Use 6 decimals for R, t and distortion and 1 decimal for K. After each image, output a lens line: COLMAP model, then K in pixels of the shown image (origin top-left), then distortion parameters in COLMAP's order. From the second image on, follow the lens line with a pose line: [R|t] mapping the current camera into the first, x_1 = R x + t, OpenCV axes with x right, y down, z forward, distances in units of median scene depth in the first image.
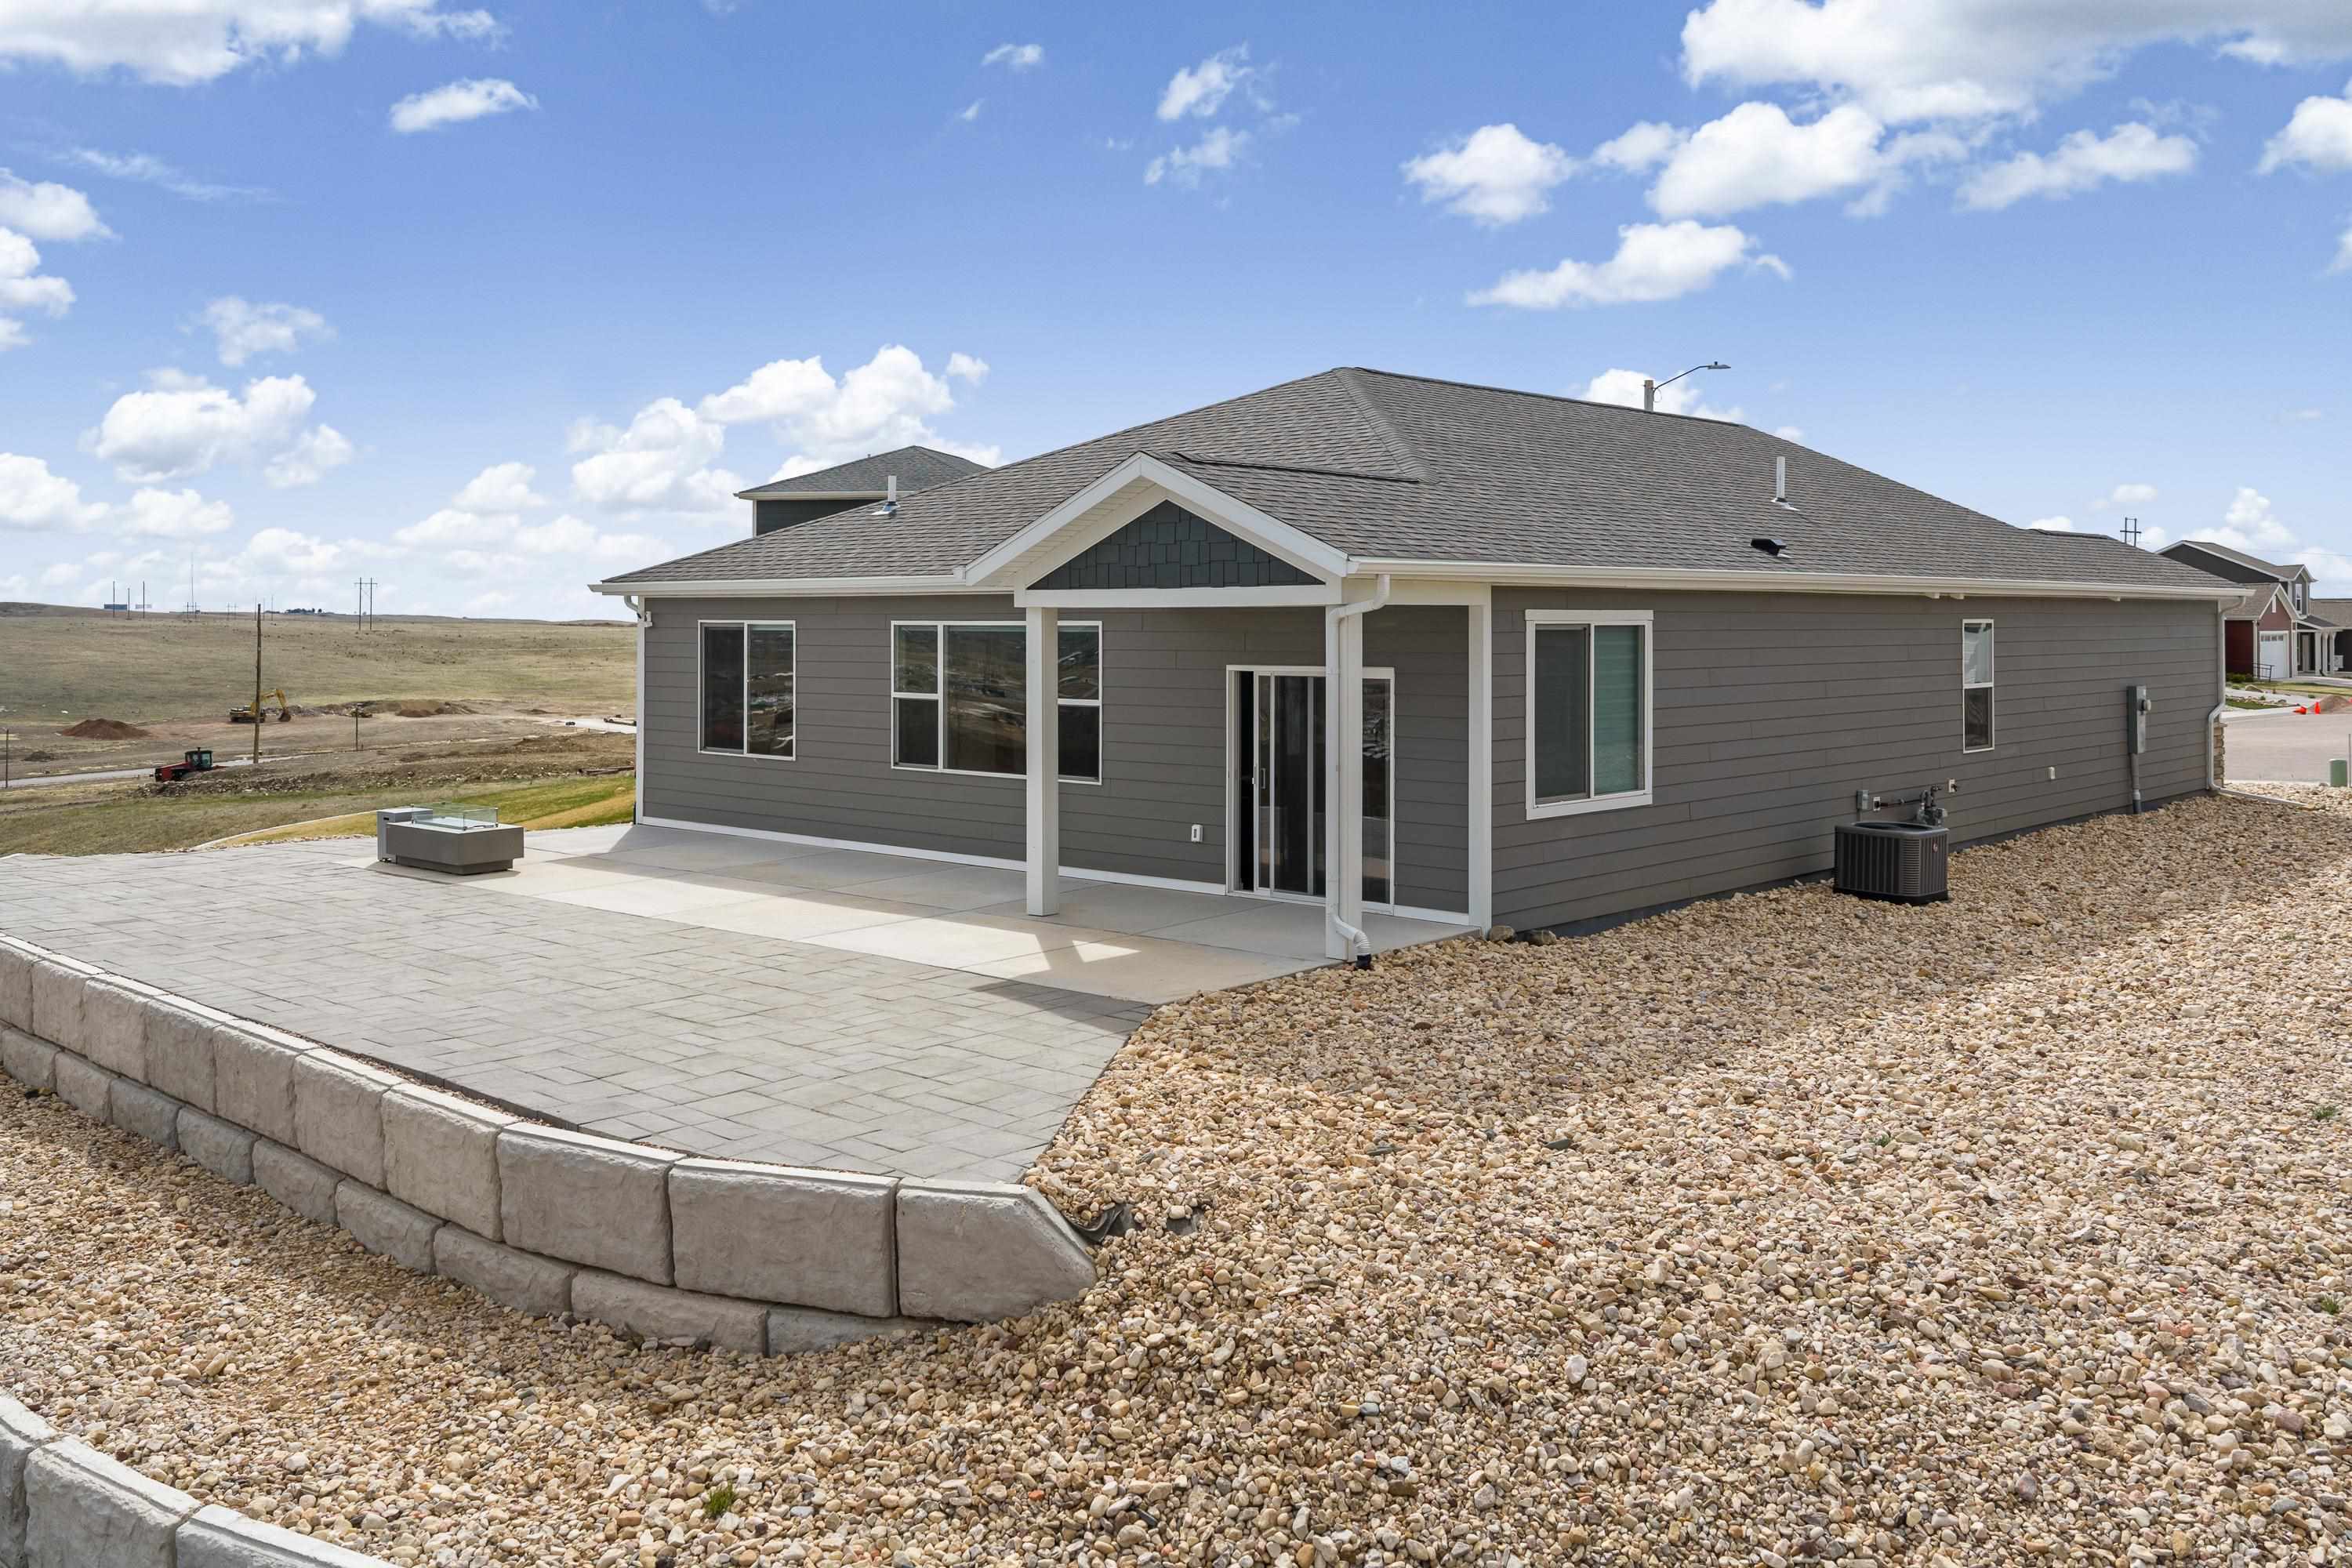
lens RADIAL K [[1969.5, 0, 1176.0], [0, 1969.5, 784.0], [0, 0, 1]] dist [-0.001727, -0.001204]
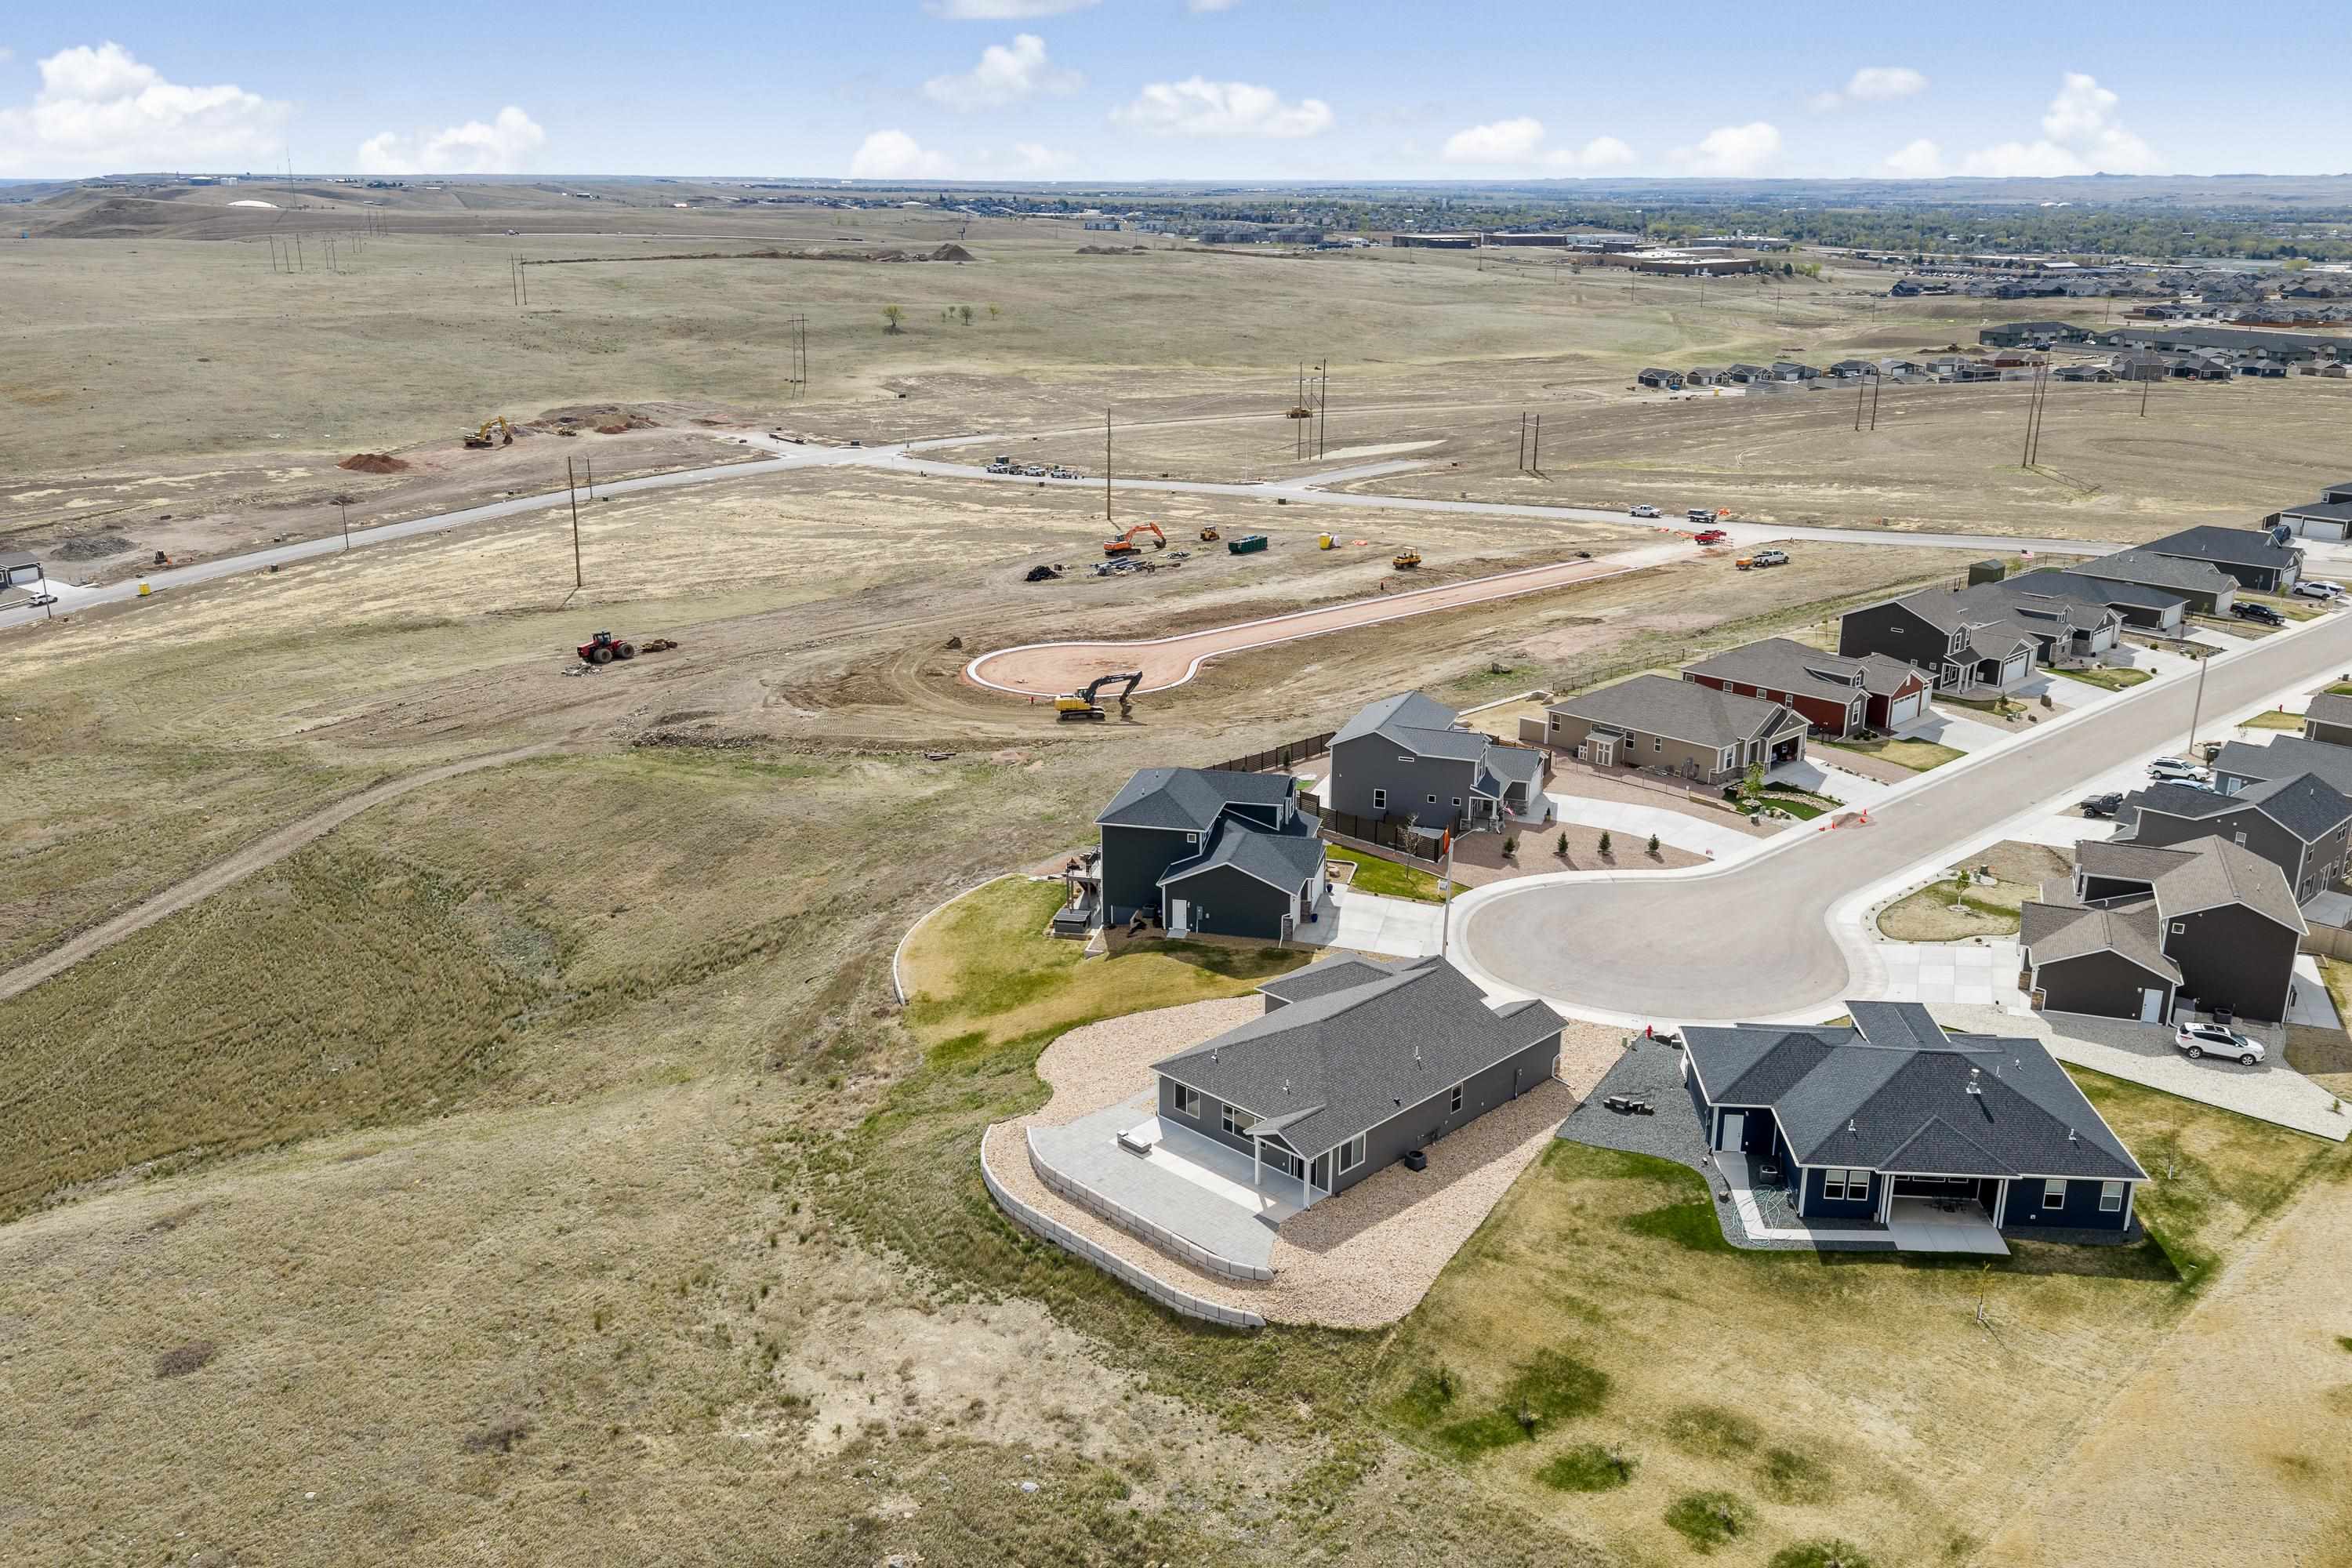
lens RADIAL K [[1969.5, 0, 1176.0], [0, 1969.5, 784.0], [0, 0, 1]] dist [-0.001727, -0.001204]
pose [[0.999465, 0.004818, -0.032350, -0.115727], [0.002970, 0.971637, 0.236458, -2.235934], [0.032572, -0.236427, 0.971103, -4.000282]]
